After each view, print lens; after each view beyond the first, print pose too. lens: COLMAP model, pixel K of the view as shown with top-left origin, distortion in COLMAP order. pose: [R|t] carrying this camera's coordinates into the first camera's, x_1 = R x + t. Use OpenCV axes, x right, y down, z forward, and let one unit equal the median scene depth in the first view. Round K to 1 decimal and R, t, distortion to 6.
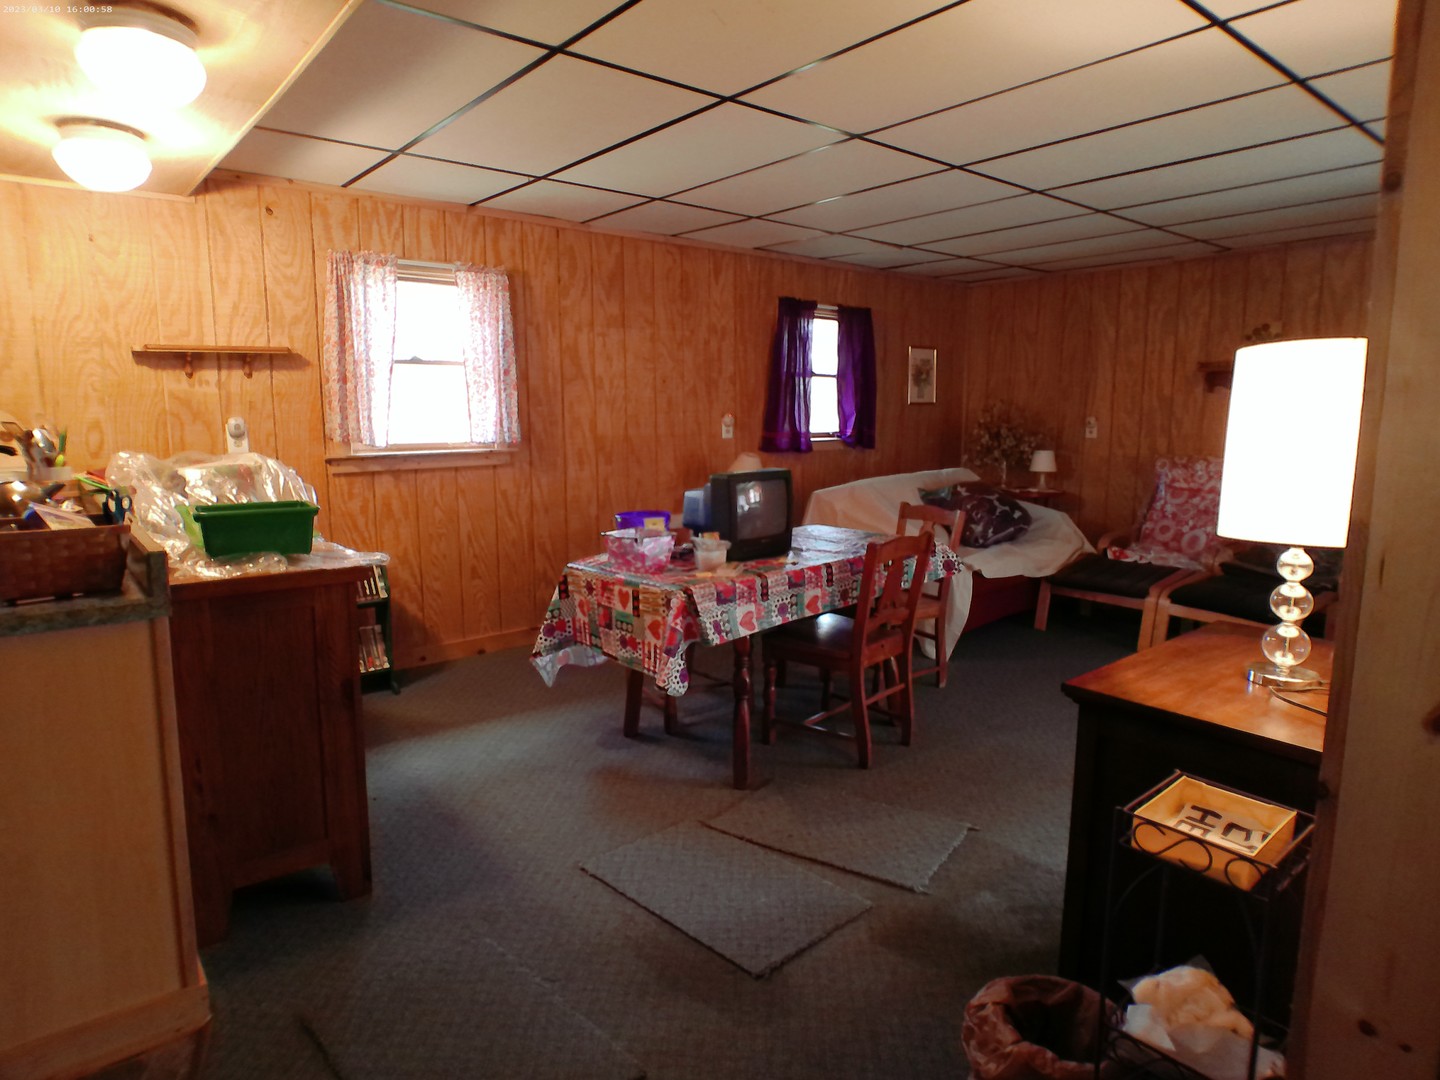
lens RADIAL K [[864.3, 0, 717.0], [0, 864.3, 537.4], [0, 0, 1]] dist [-0.029091, 0.005588]
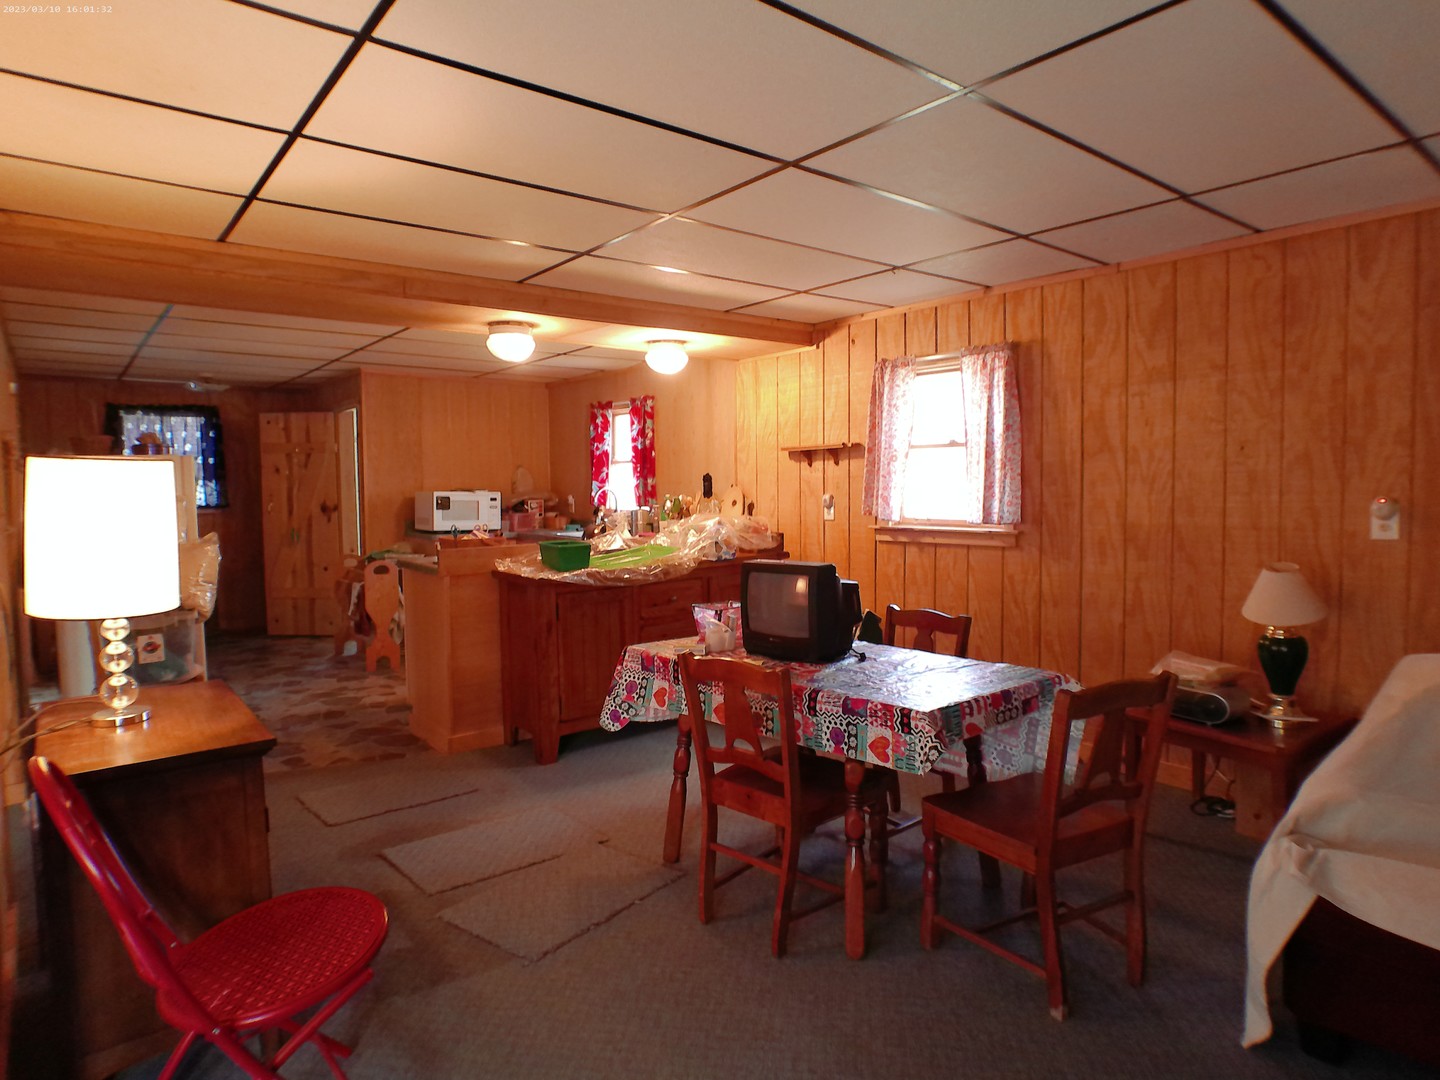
lens RADIAL K [[864.3, 0, 716.6], [0, 864.3, 539.2], [0, 0, 1]] dist [-0.029091, 0.005588]
pose [[-0.018212, 0.058518, -0.998120, 0.670018], [-0.146018, 0.987427, 0.060555, -0.099059], [0.989114, 0.146846, -0.009438, 0.663494]]
